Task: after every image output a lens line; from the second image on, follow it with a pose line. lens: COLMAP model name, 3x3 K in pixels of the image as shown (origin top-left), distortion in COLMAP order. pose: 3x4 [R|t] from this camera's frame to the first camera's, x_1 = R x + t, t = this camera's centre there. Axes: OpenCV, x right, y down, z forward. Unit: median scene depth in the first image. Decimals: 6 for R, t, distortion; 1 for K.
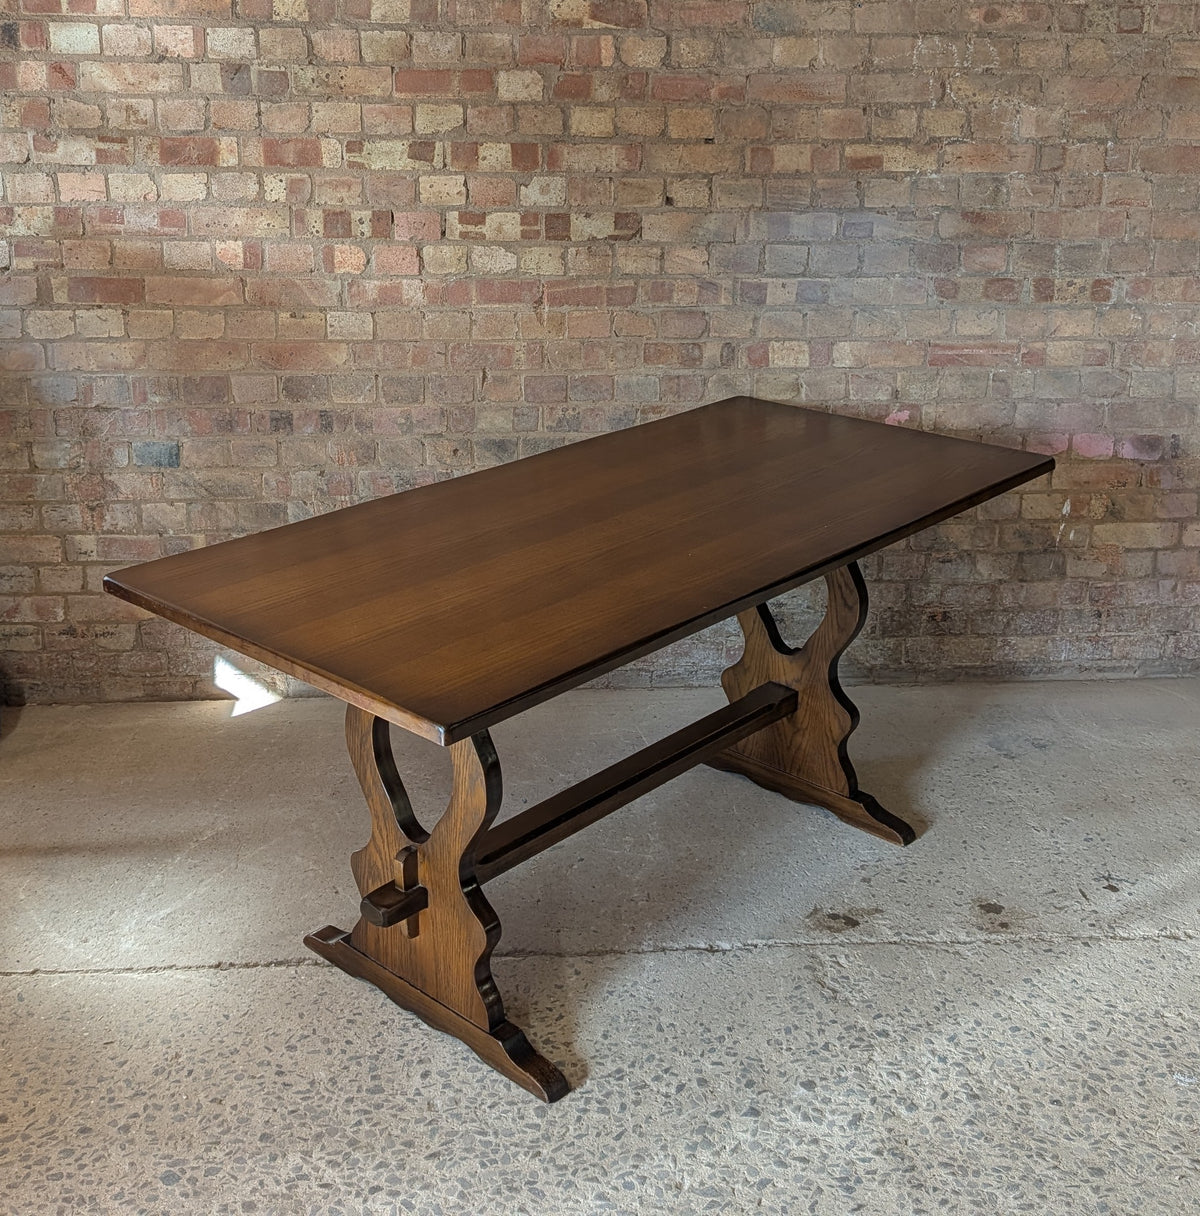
lens RADIAL K [[1437.9, 0, 588.7], [0, 1437.9, 468.5], [0, 0, 1]] dist [0.020919, 0.000000]
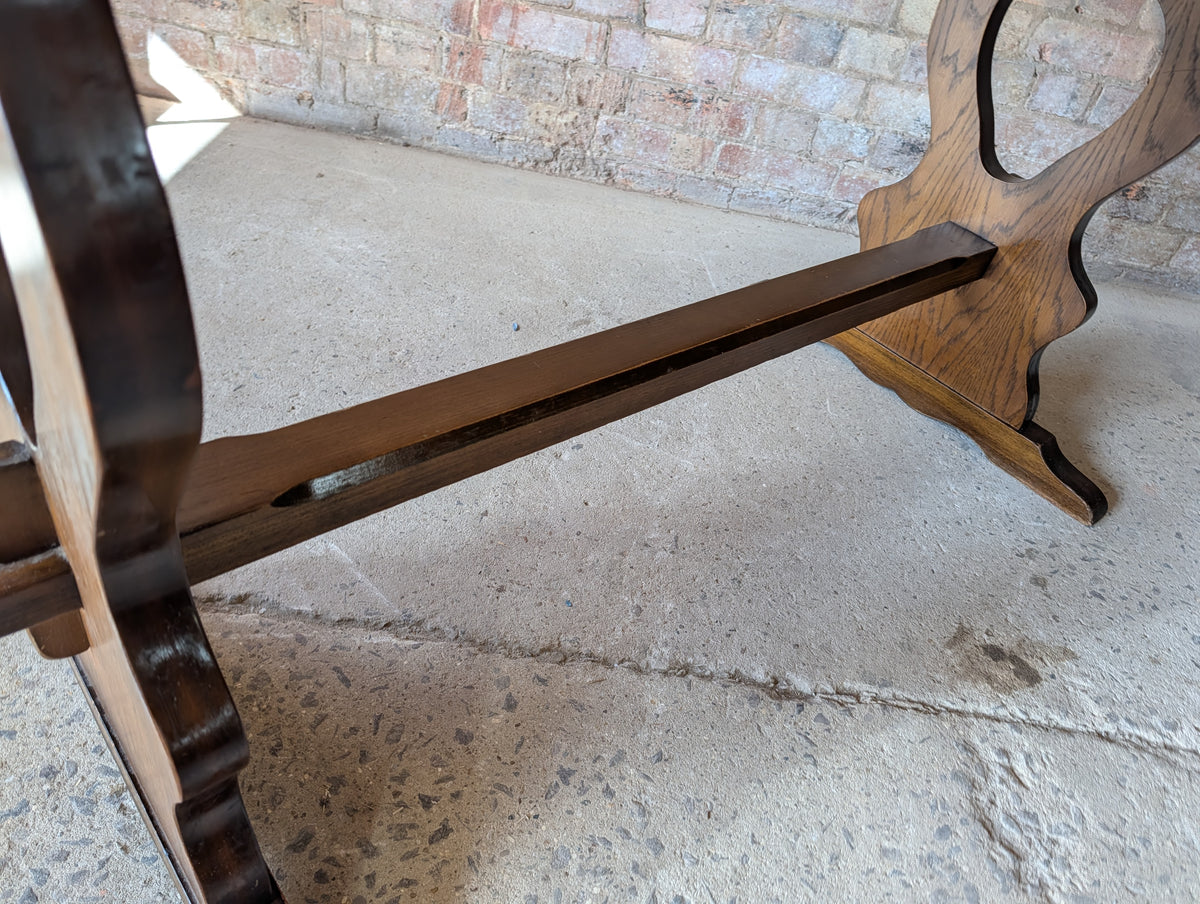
lens RADIAL K [[872.7, 0, 610.1], [0, 872.7, 456.6], [0, 0, 1]] dist [-0.001189, -0.009120]
pose [[0.978517, 0.205322, 0.018624, 0.002123], [-0.196133, 0.899259, 0.390979, 0.121605], [0.063529, -0.386232, 0.920211, 0.617413]]
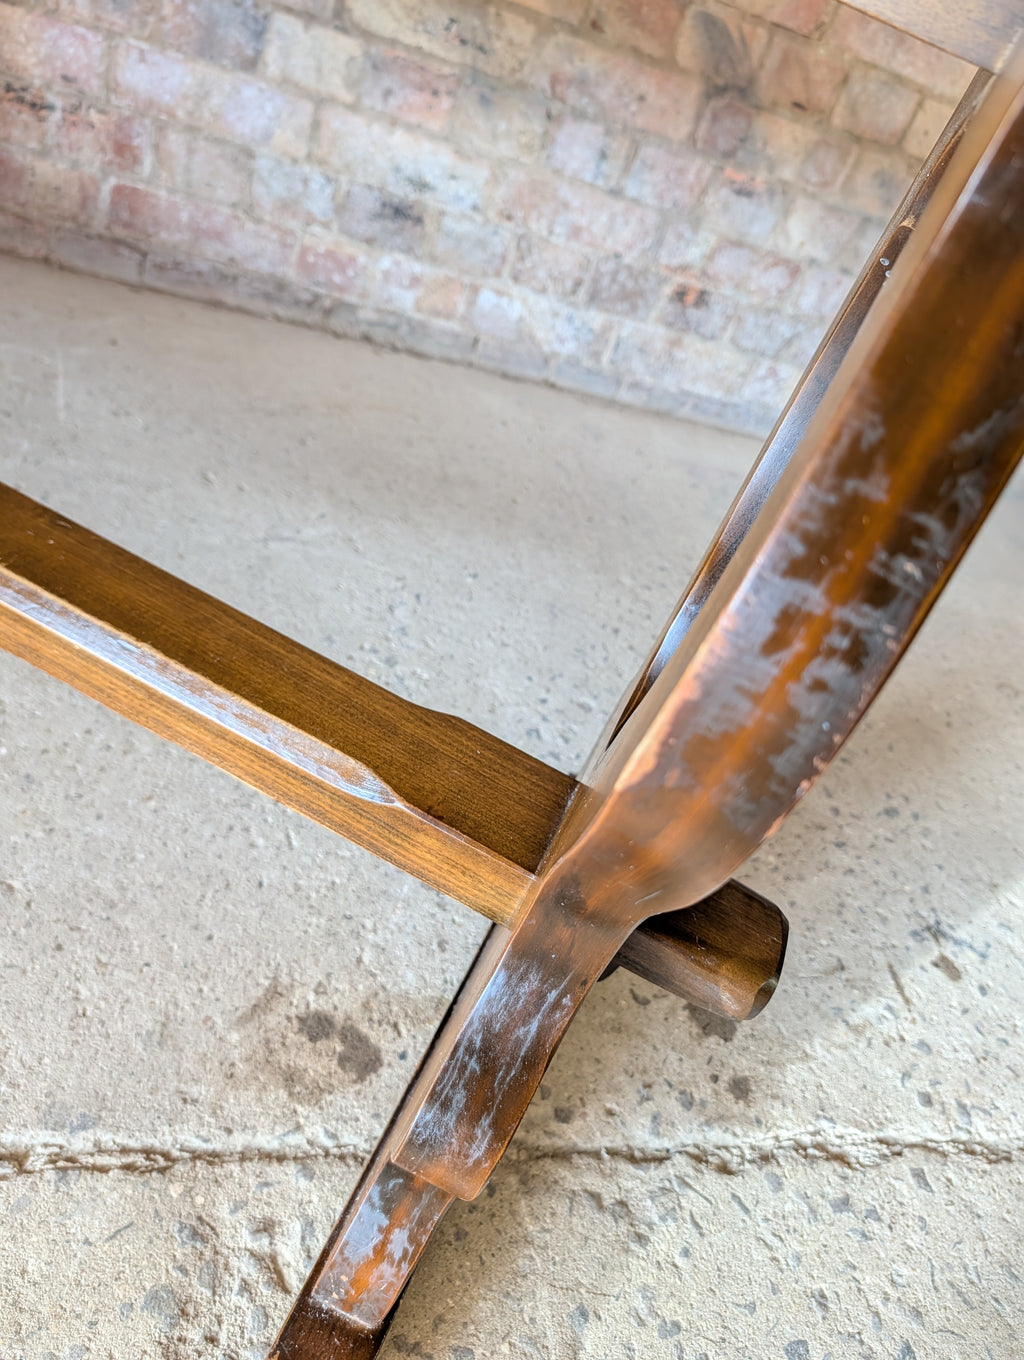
lens RADIAL K [[989.0, 0, 511.2], [0, 989.0, 696.3], [0, 0, 1]] dist [-0.001189, -0.009120]
pose [[0.947674, 0.171807, 0.269067, 0.118559], [-0.277159, 0.861036, 0.426379, 0.109131], [-0.158422, -0.478643, 0.863599, 0.715934]]
